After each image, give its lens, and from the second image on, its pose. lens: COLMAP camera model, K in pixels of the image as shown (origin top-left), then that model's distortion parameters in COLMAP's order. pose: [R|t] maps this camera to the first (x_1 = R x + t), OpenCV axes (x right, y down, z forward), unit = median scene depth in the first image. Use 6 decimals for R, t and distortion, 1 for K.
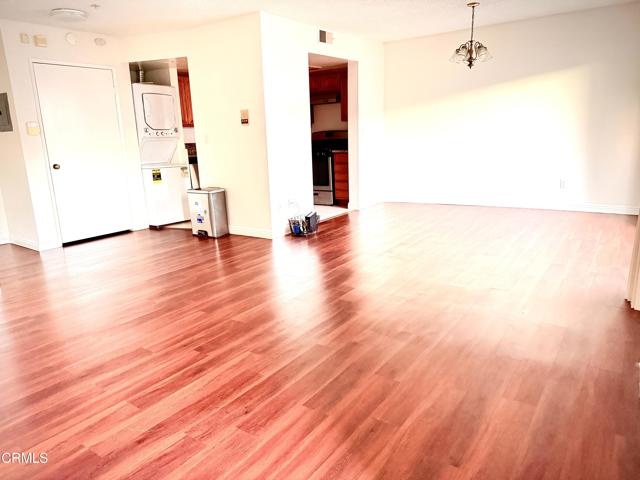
lens RADIAL K [[447.7, 0, 320.2], [0, 447.7, 242.6], [0, 0, 1]] dist [0.005057, -0.016138]
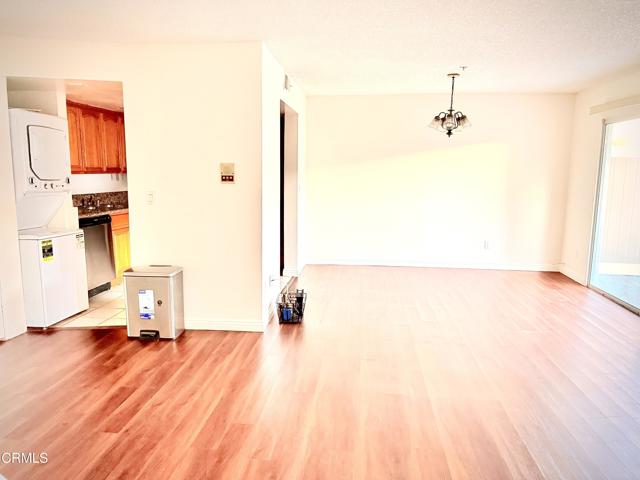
lens RADIAL K [[447.7, 0, 322.0], [0, 447.7, 239.1], [0, 0, 1]] dist [0.005057, -0.016138]
pose [[0.871435, -0.022796, 0.489980, -0.359368], [0.073885, 0.993623, -0.085178, -0.086076], [-0.484914, 0.110429, 0.867562, 0.260964]]
